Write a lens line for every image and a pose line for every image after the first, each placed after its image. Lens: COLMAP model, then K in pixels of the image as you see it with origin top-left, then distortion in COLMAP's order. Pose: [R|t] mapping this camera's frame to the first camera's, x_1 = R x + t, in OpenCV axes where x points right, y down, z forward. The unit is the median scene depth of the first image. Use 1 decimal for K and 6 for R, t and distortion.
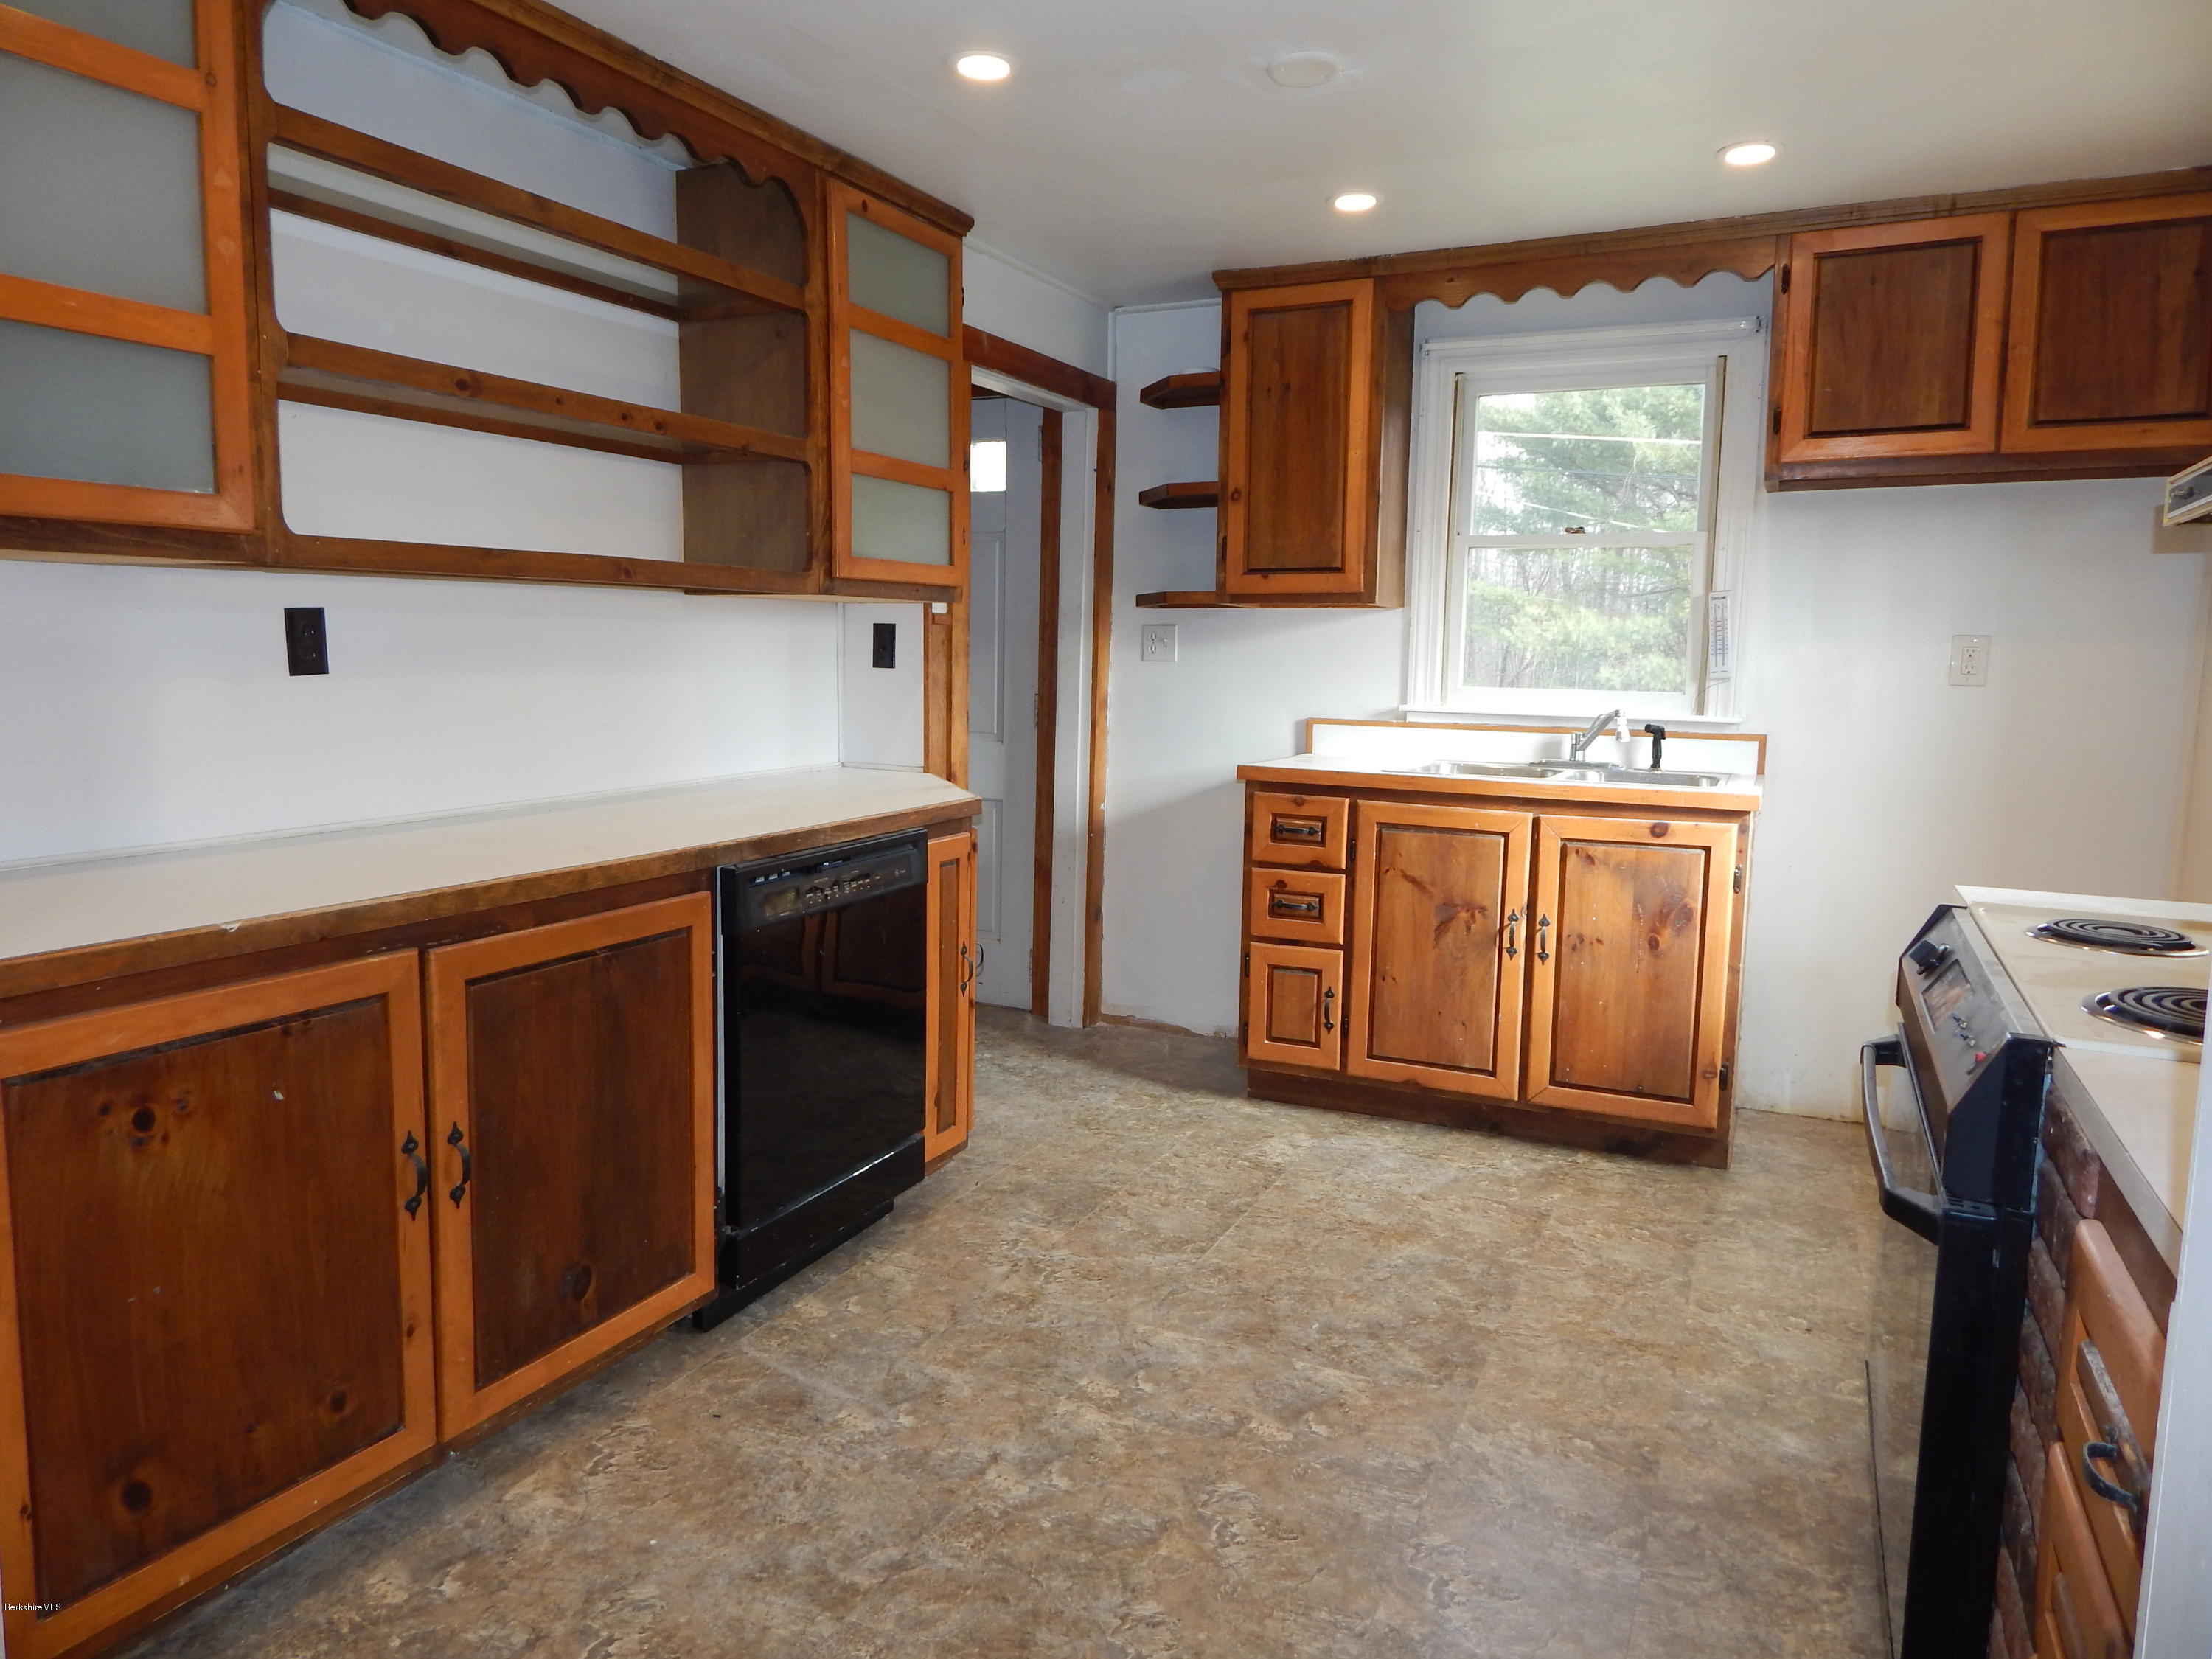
lens RADIAL K [[1455.0, 0, 1104.3], [0, 1455.0, 829.1], [0, 0, 1]] dist [-0.001989, -0.011937]
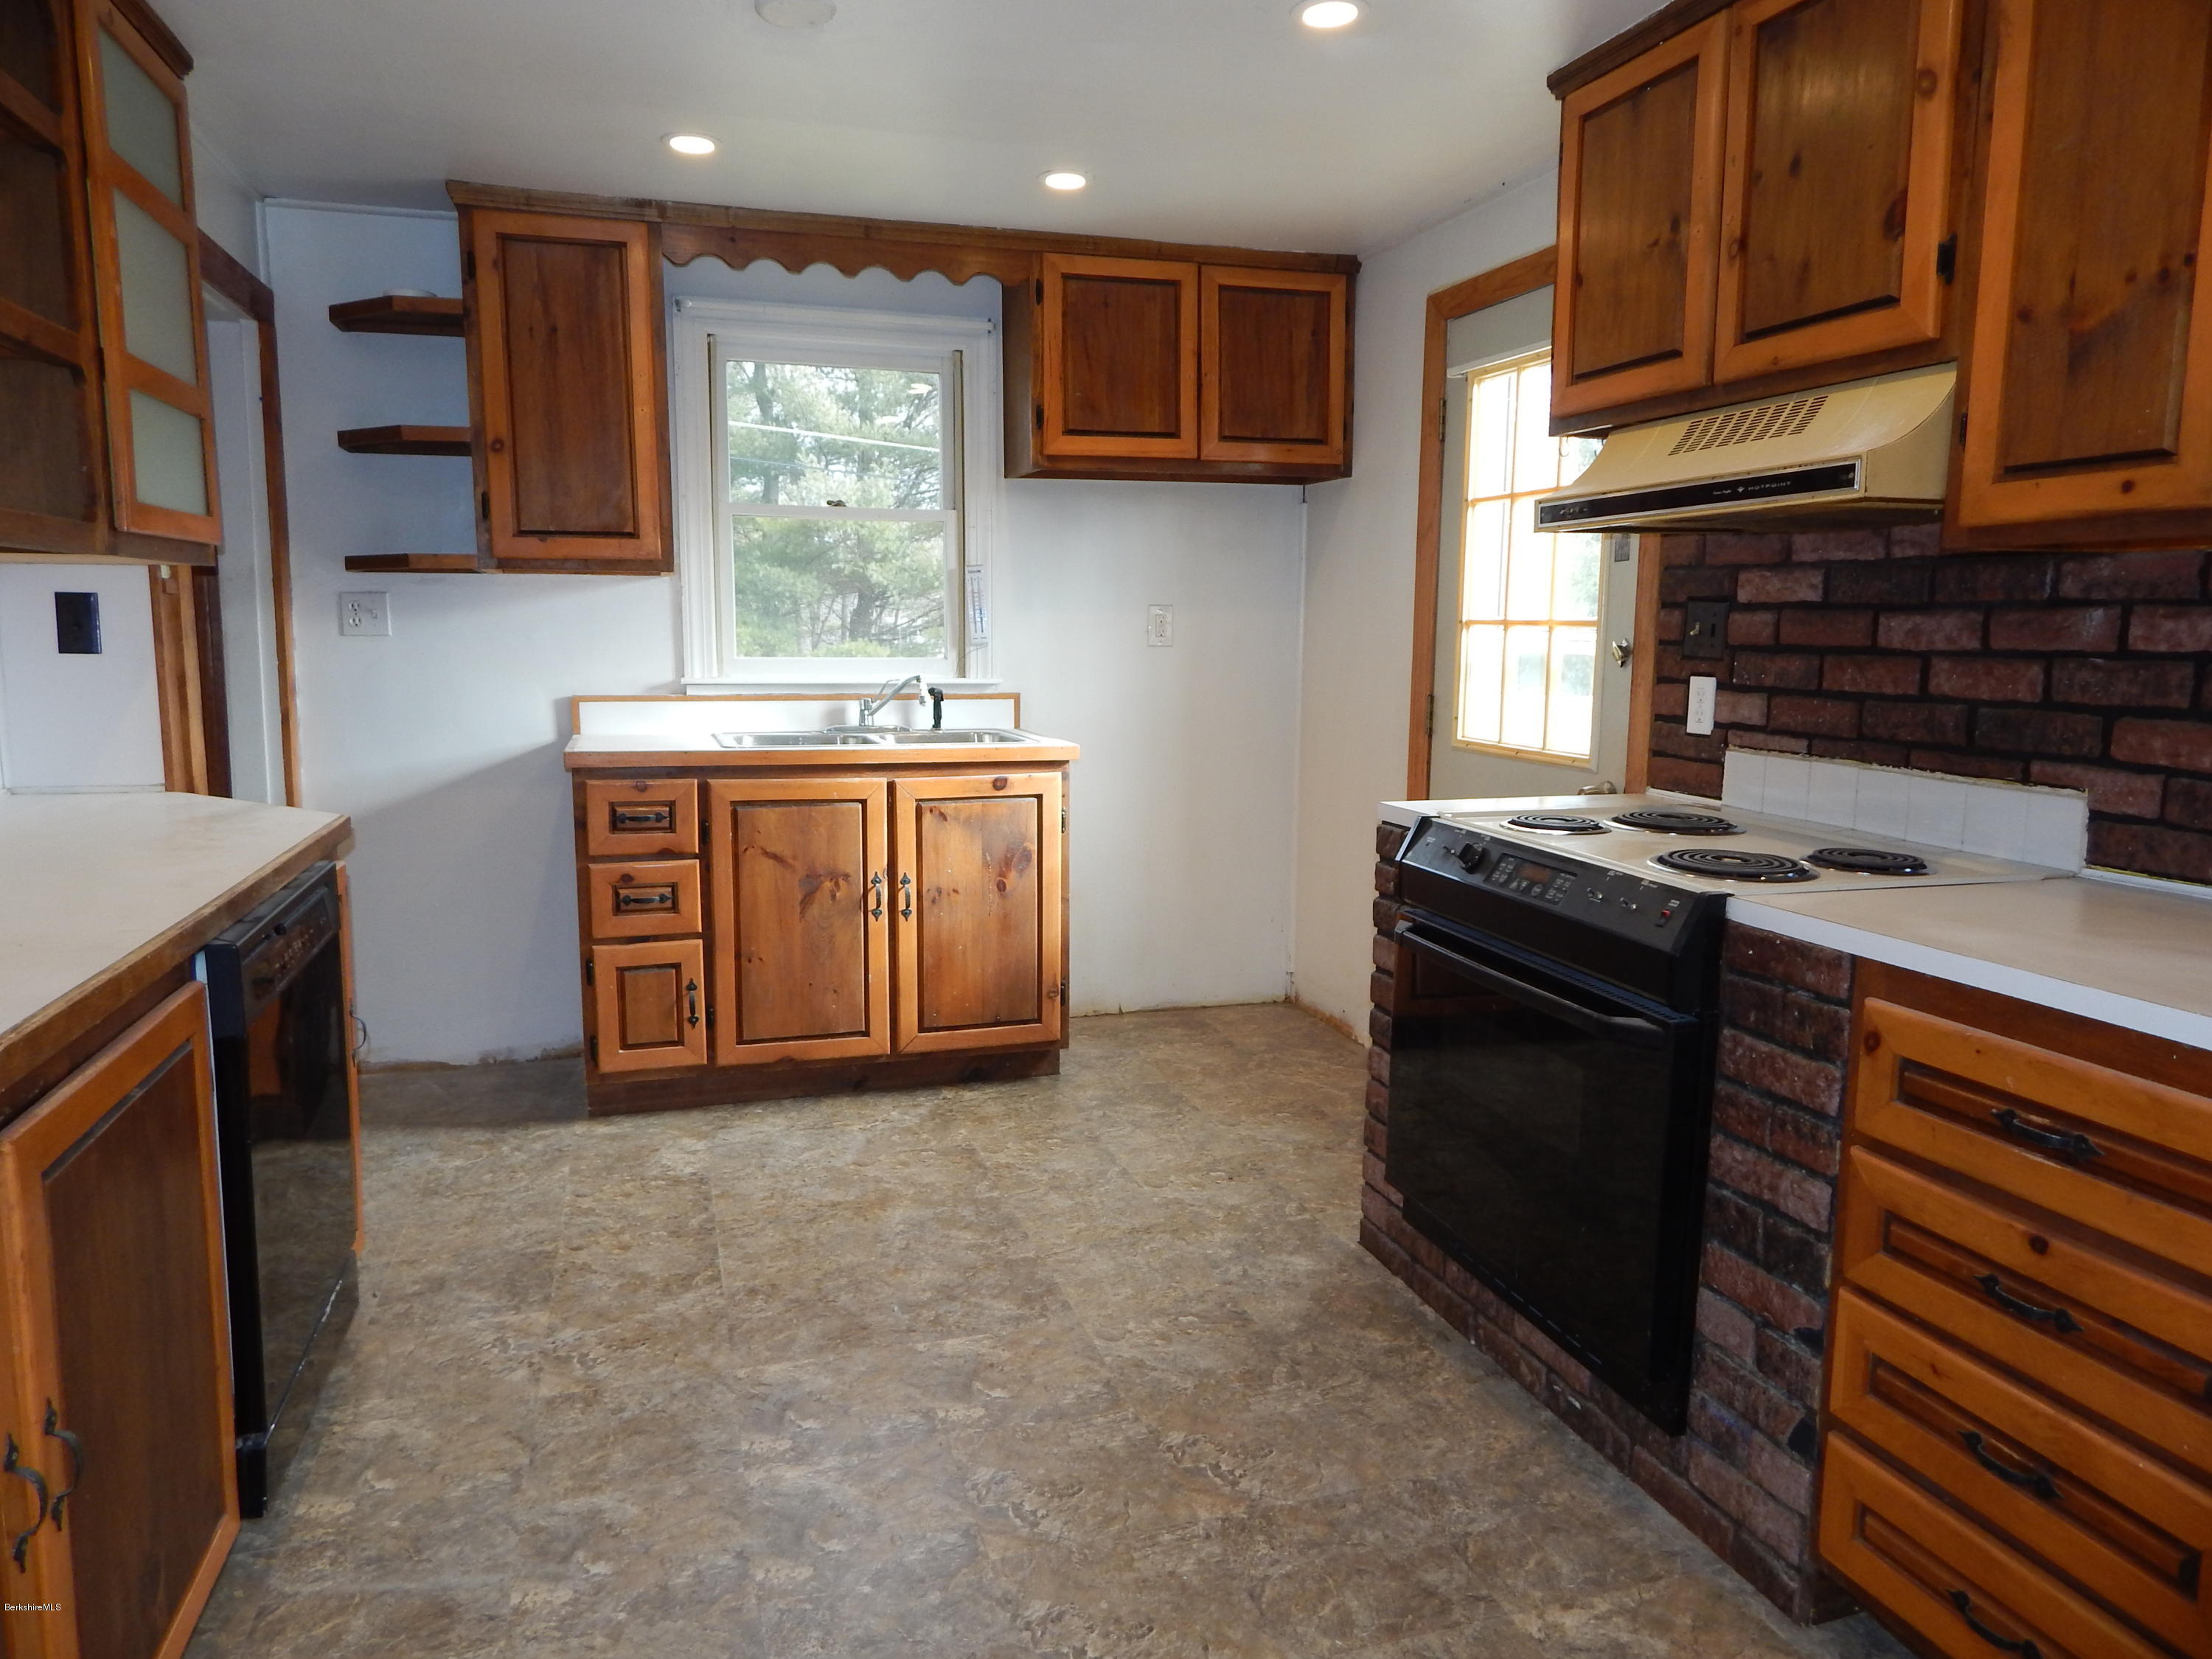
lens RADIAL K [[1455.0, 0, 1108.5], [0, 1455.0, 823.8], [0, 0, 1]] dist [-0.001989, -0.011937]
pose [[0.726798, -0.104478, 0.678859, -0.302886], [0.089105, 0.994353, 0.057636, -0.024160], [-0.681047, 0.018600, 0.732003, 0.132222]]
